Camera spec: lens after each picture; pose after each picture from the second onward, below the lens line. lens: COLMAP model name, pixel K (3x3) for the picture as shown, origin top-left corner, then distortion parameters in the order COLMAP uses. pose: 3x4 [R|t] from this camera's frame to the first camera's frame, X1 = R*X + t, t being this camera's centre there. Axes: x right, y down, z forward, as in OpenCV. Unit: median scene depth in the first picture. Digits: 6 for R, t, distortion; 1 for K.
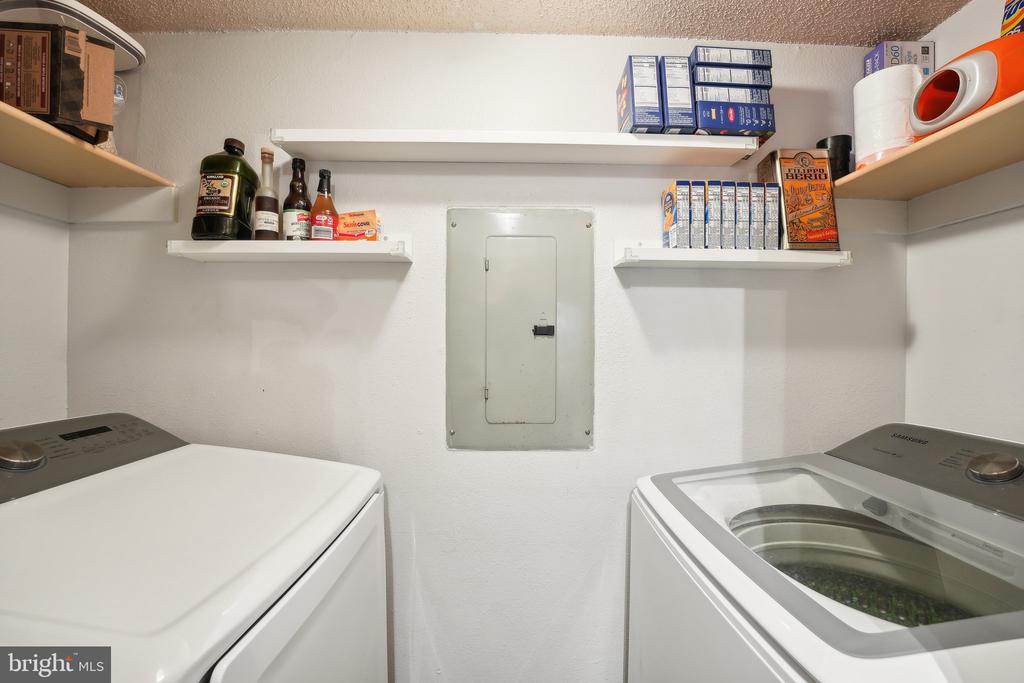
lens RADIAL K [[427.9, 0, 506.8], [0, 427.9, 344.3], [0, 0, 1]] dist [-0.020777, 0.005245]
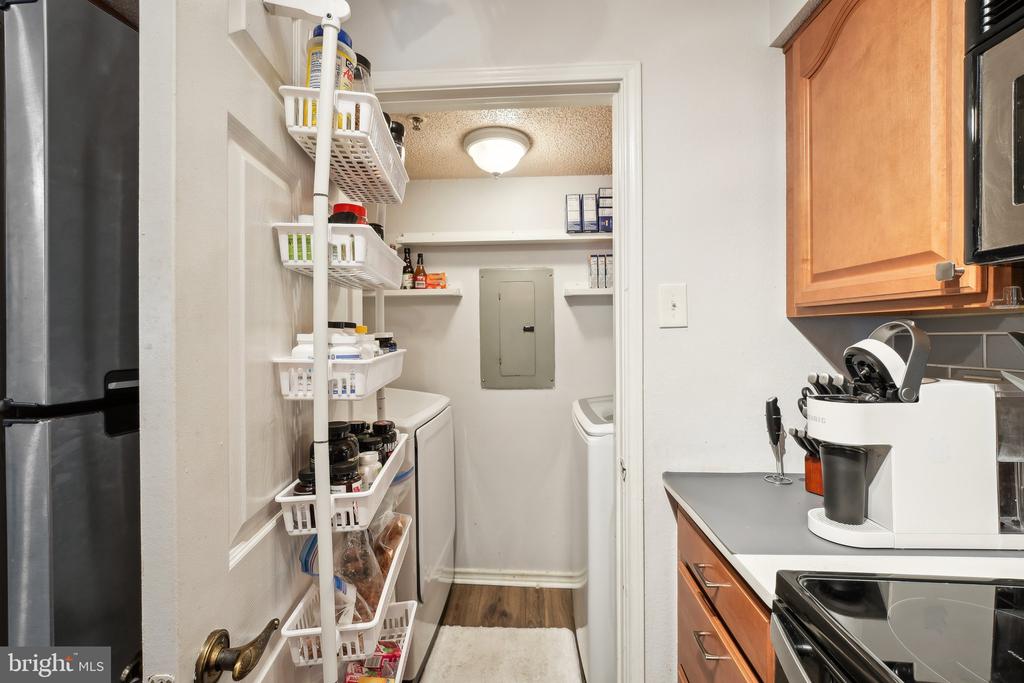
lens RADIAL K [[427.9, 0, 515.2], [0, 427.9, 334.9], [0, 0, 1]] dist [-0.020777, 0.005245]
pose [[0.997560, -0.014569, -0.068273, 0.171420], [0.015360, 0.999821, 0.011076, -0.030777], [0.068099, -0.012097, 0.997605, -1.060689]]
